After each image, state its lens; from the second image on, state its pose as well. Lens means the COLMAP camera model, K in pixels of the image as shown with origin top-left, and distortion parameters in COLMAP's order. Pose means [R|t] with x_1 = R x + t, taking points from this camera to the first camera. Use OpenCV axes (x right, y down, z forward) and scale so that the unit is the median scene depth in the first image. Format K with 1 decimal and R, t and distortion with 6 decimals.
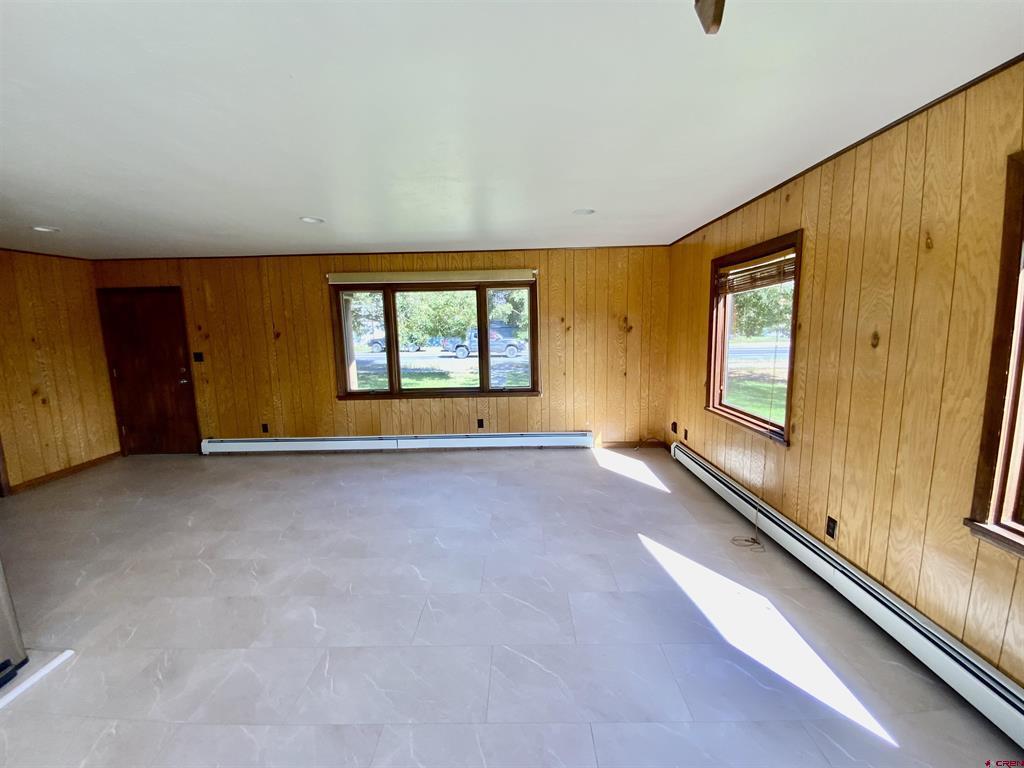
lens RADIAL K [[415.1, 0, 512.0], [0, 415.1, 384.0], [0, 0, 1]] dist [0.023503, -0.019241]
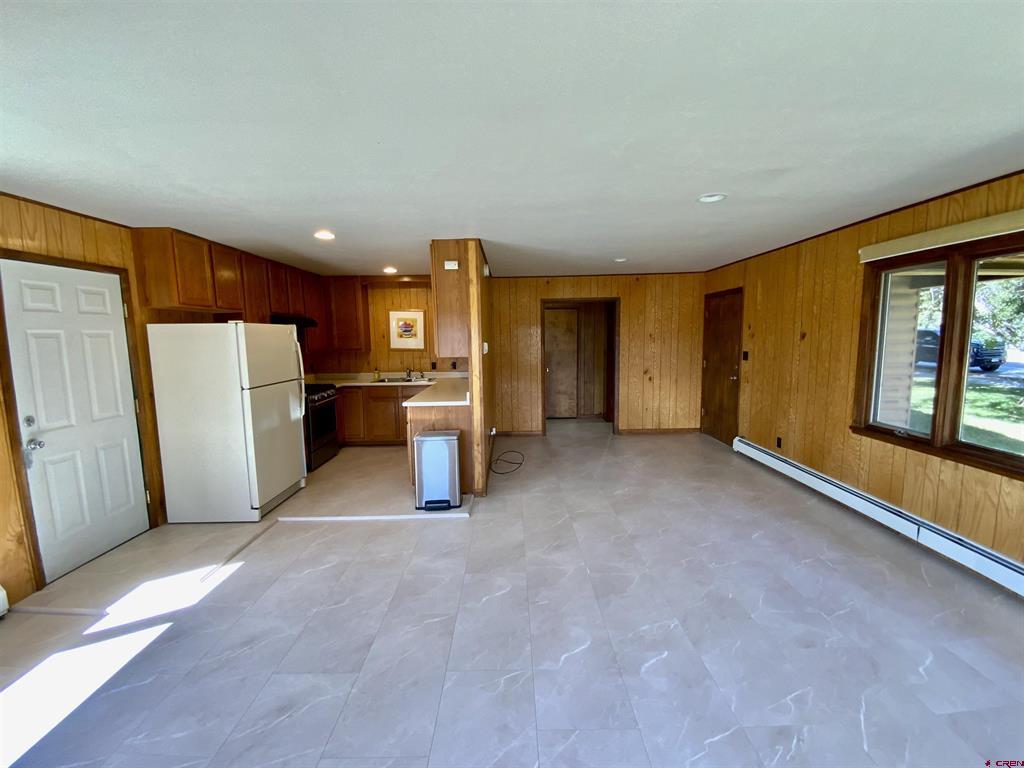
lens RADIAL K [[415.1, 0, 512.0], [0, 415.1, 384.0], [0, 0, 1]] dist [0.023503, -0.019241]
pose [[0.022160, 0.136452, -0.990399, 0.306525], [-0.120085, 0.983833, 0.132861, -0.080530], [0.992516, 0.115988, 0.038187, 0.516330]]
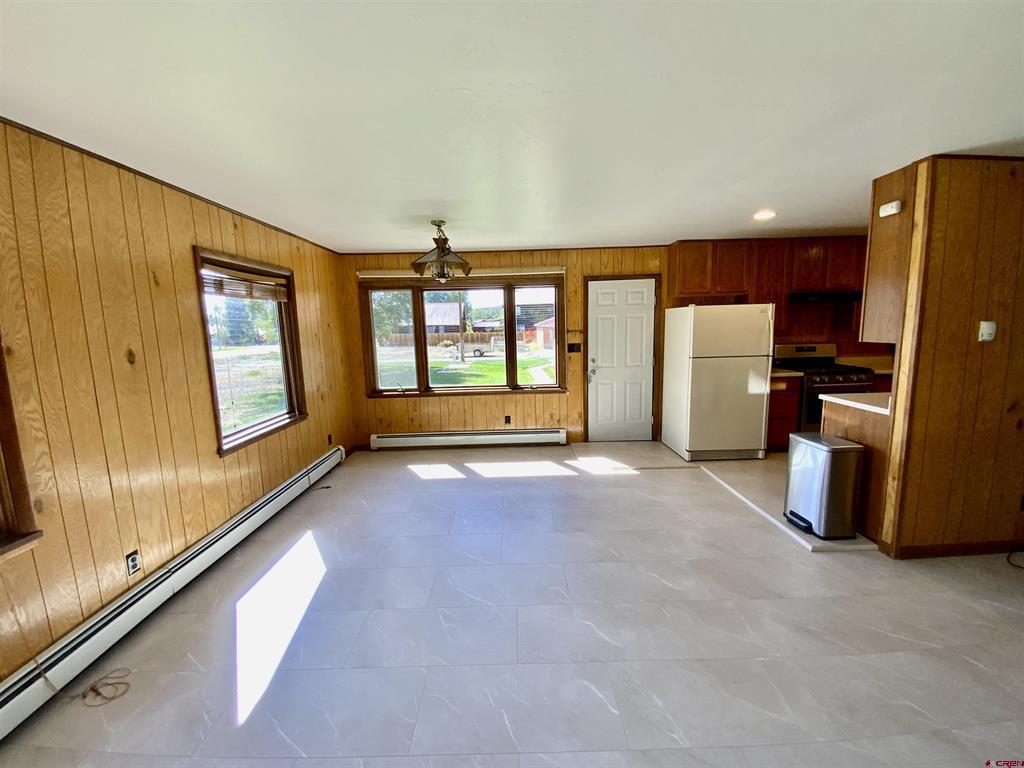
lens RADIAL K [[415.1, 0, 512.0], [0, 415.1, 384.0], [0, 0, 1]] dist [0.023503, -0.019241]
pose [[-0.998586, 0.052236, -0.009886, -0.048614], [0.047578, 0.961050, 0.272249, -0.144798], [0.023723, 0.271394, -0.962176, 1.056669]]
